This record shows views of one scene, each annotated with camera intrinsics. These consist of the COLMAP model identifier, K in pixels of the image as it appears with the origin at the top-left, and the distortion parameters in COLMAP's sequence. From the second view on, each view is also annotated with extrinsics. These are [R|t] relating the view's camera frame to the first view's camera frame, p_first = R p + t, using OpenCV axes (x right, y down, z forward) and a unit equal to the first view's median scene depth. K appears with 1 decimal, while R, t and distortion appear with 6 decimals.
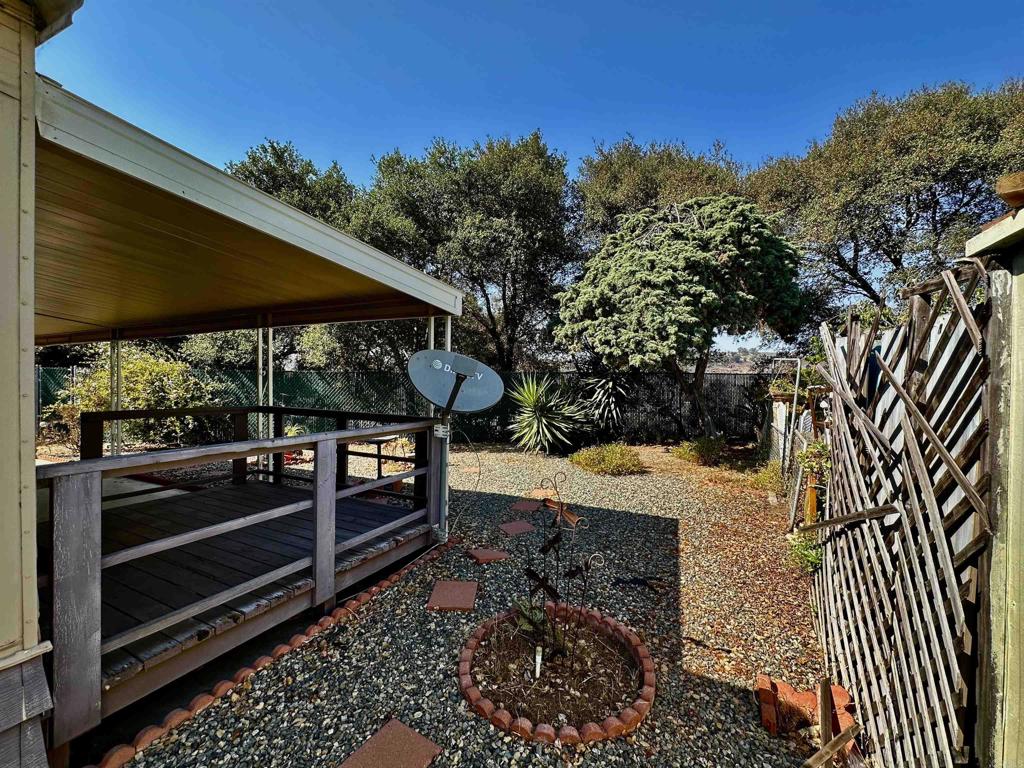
lens RADIAL K [[425.6, 0, 512.1], [0, 425.6, 386.9], [0, 0, 1]] dist [0.002200, 0.000254]
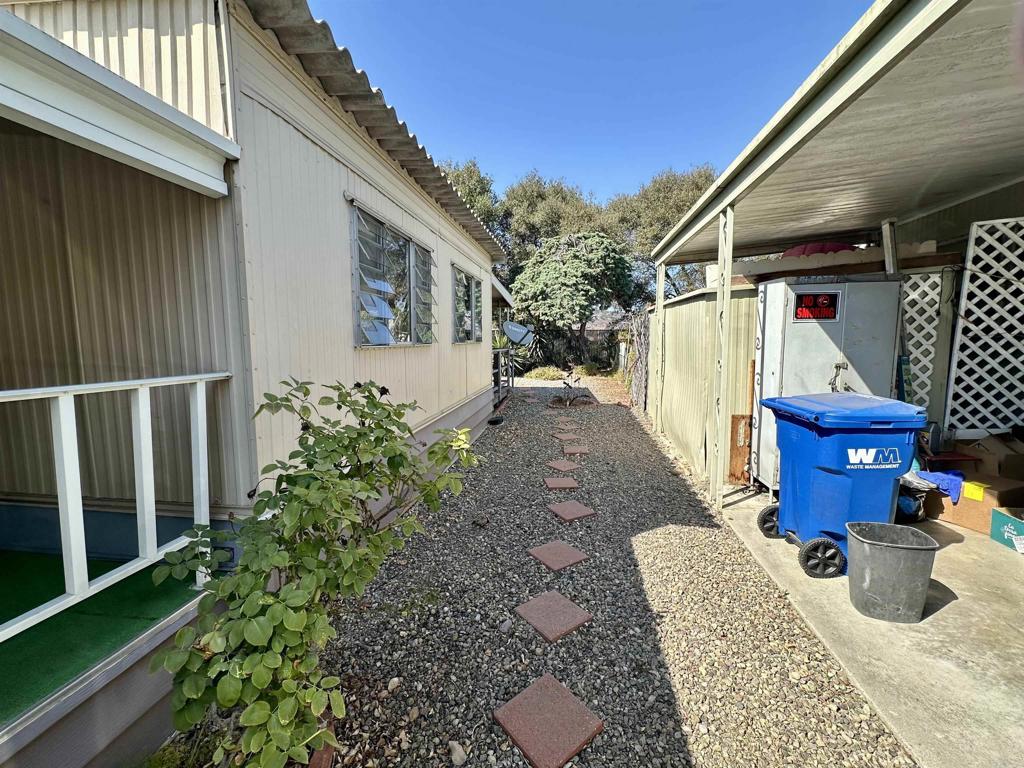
lens RADIAL K [[410.0, 0, 511.1], [0, 410.0, 383.4], [0, 0, 1]] dist [-0.001309, 0.000114]
pose [[0.956001, -0.044597, 0.289955, -0.484388], [0.018237, 0.995500, 0.092985, 0.033651], [-0.292797, -0.083606, 0.952512, -0.768756]]
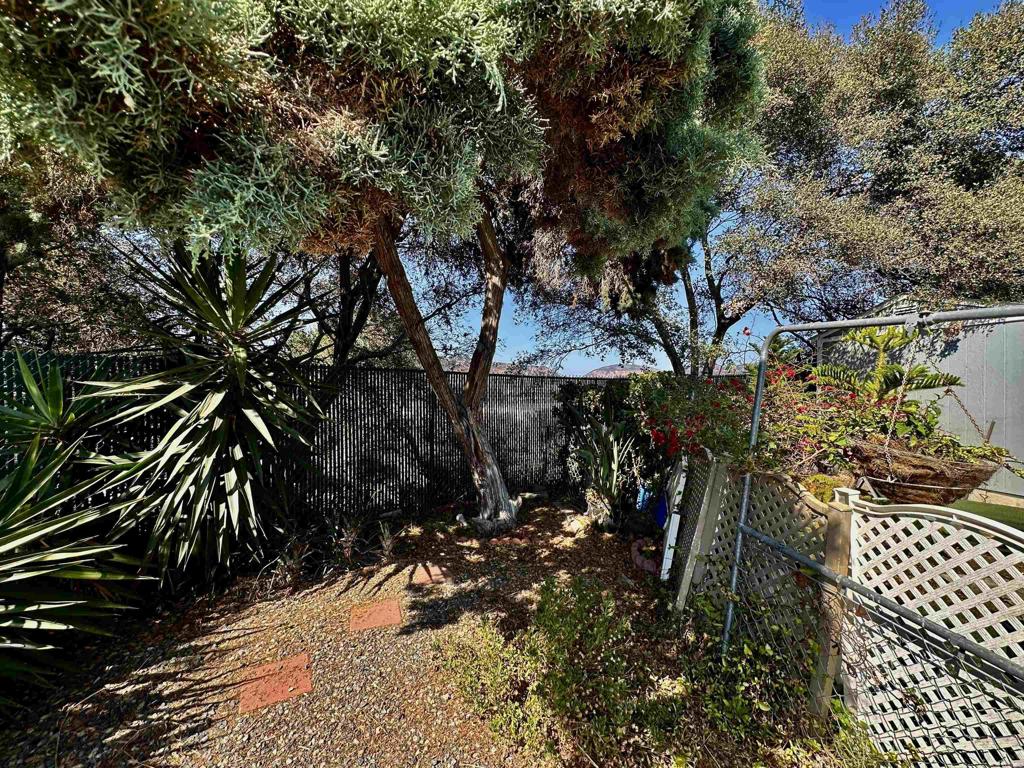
lens RADIAL K [[425.6, 0, 512.1], [0, 425.6, 386.9], [0, 0, 1]] dist [0.002200, 0.000254]
pose [[0.812444, 0.012089, 0.582914, 0.298159], [-0.010577, 0.999926, -0.005995, -0.021180], [-0.582943, -0.001295, 0.812512, 0.883399]]
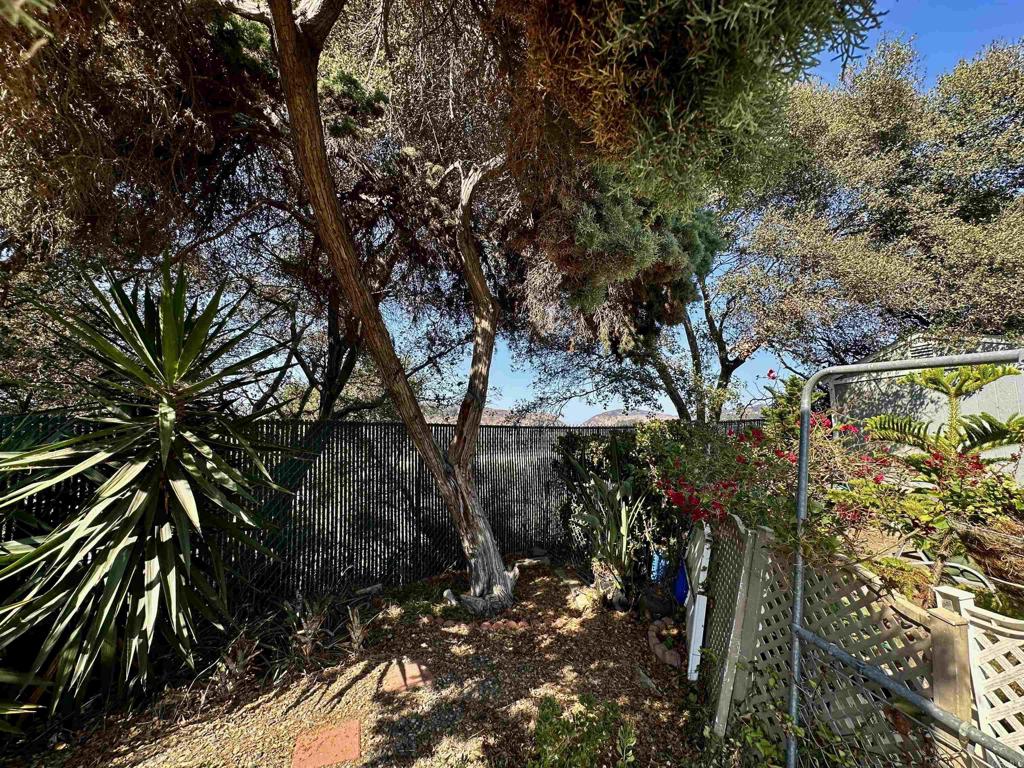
lens RADIAL K [[425.6, 0, 512.1], [0, 425.6, 386.9], [0, 0, 1]] dist [0.002200, 0.000254]
pose [[0.815526, 0.059964, 0.575606, 0.343478], [0.008721, 0.993231, -0.115826, -0.030618], [-0.578655, 0.099479, 0.809483, 0.925315]]
